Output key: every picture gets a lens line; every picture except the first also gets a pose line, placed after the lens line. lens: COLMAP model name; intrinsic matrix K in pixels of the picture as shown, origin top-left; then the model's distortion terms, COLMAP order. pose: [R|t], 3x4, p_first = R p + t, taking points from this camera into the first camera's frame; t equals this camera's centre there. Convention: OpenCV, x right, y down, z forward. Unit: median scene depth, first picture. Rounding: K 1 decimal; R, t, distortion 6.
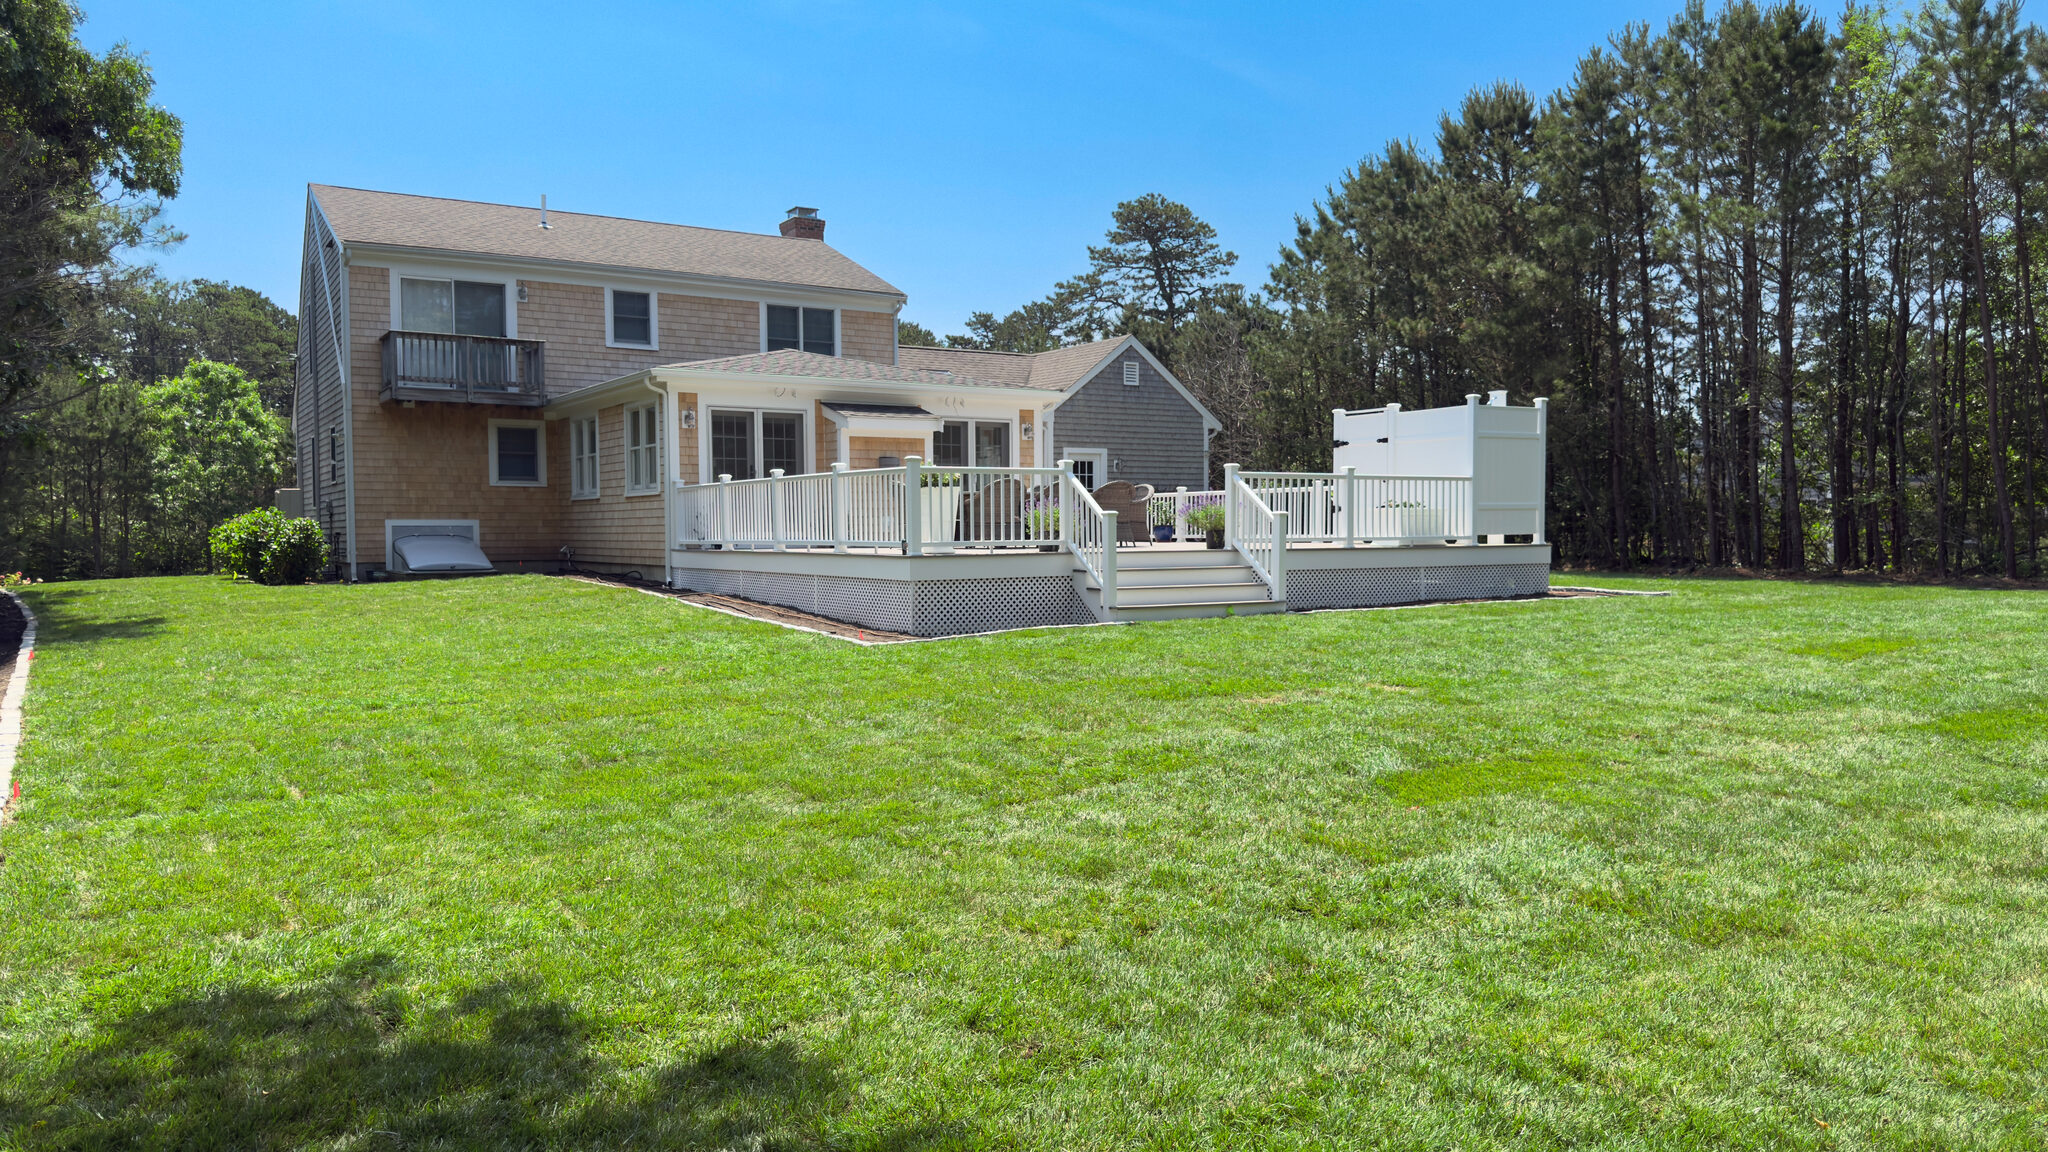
lens RADIAL K [[1456.8, 0, 1024.0], [0, 1456.8, 576.0], [0, 0, 1]] dist [0.207594, -0.510734]
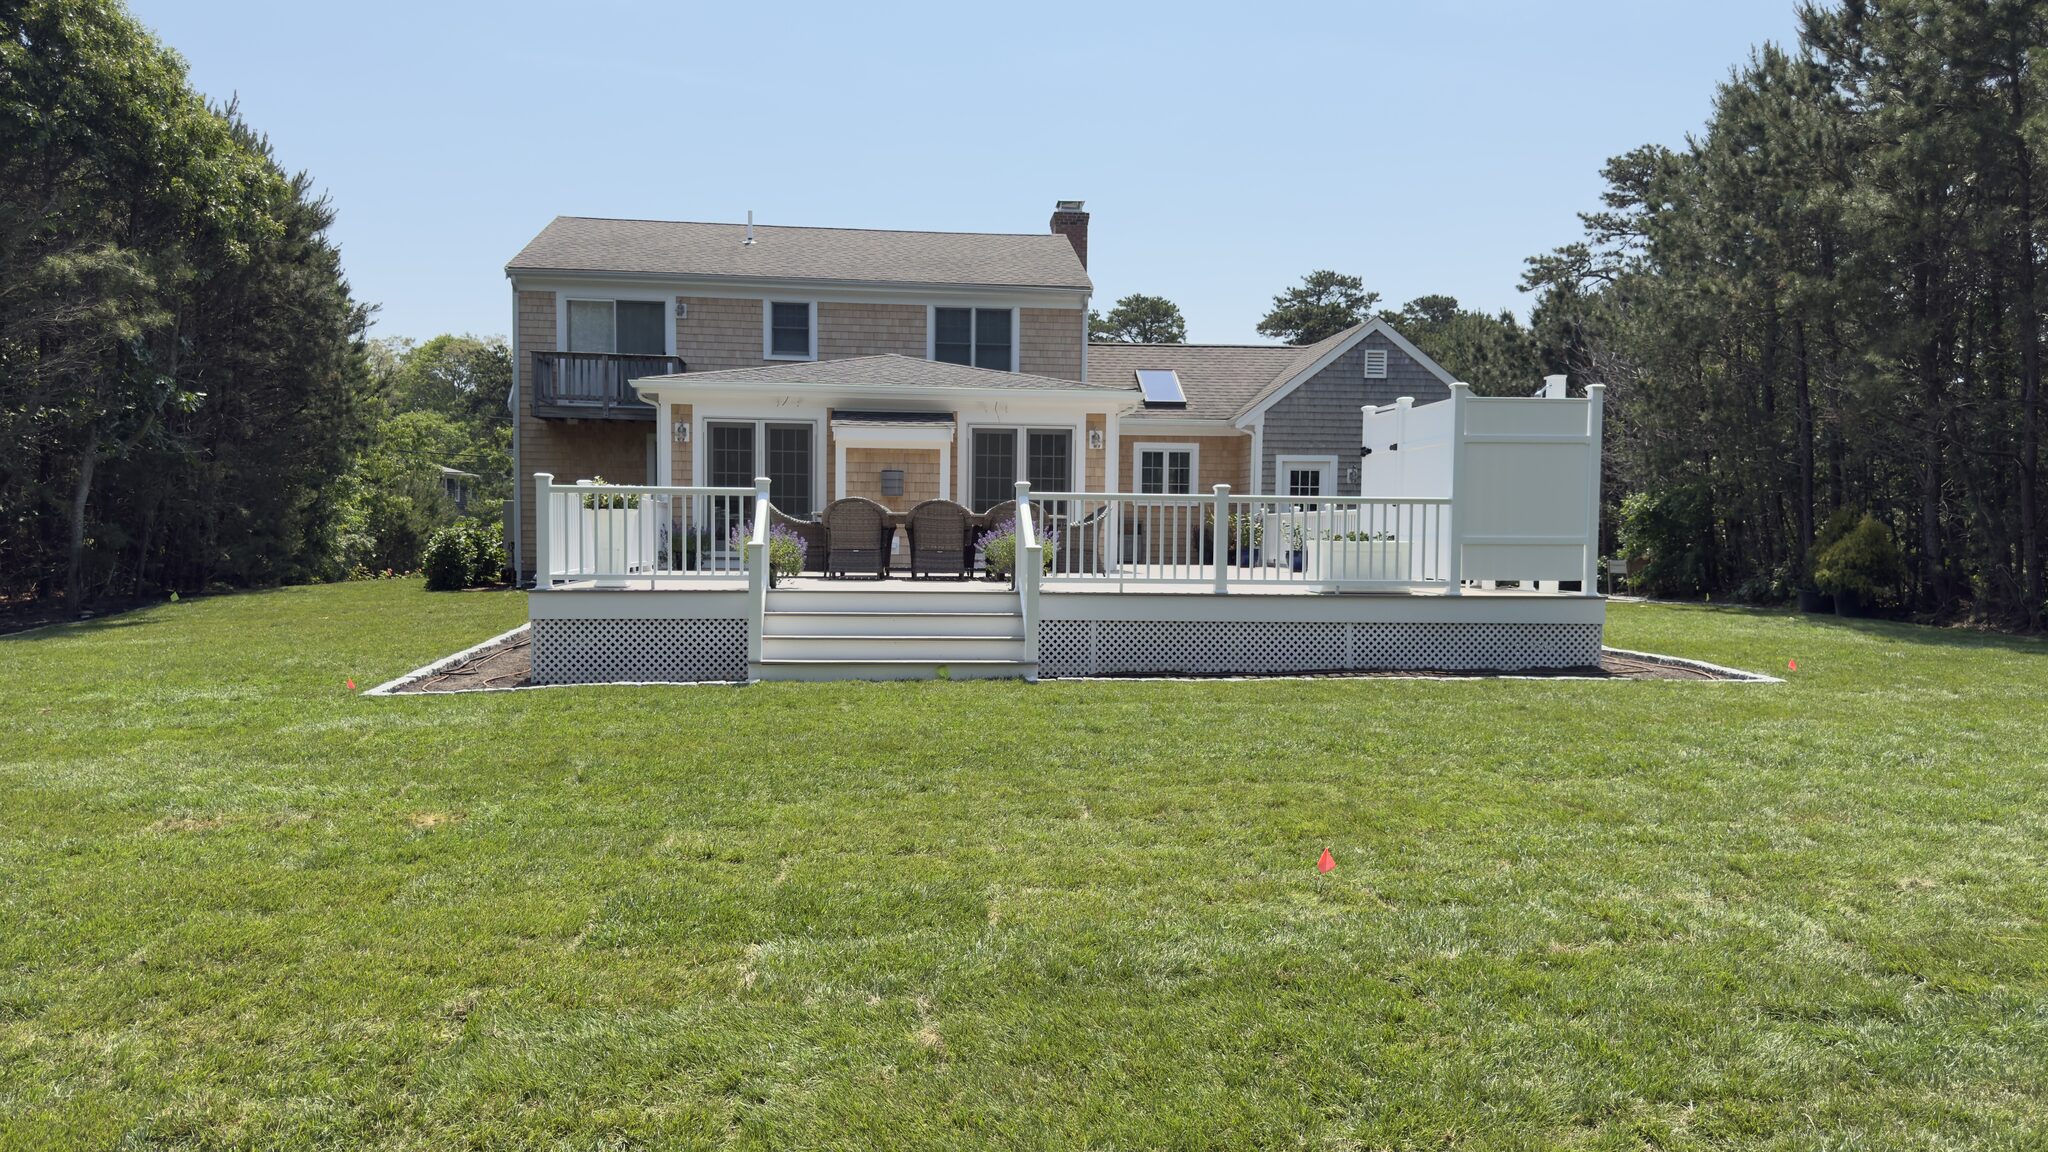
lens RADIAL K [[1456.8, 0, 1024.0], [0, 1456.8, 576.0], [0, 0, 1]] dist [0.207594, -0.510734]
pose [[0.891639, 0.029440, -0.451789, 0.327345], [-0.030869, 0.999515, 0.004209, -0.019575], [0.451694, 0.010193, 0.892115, 0.203190]]
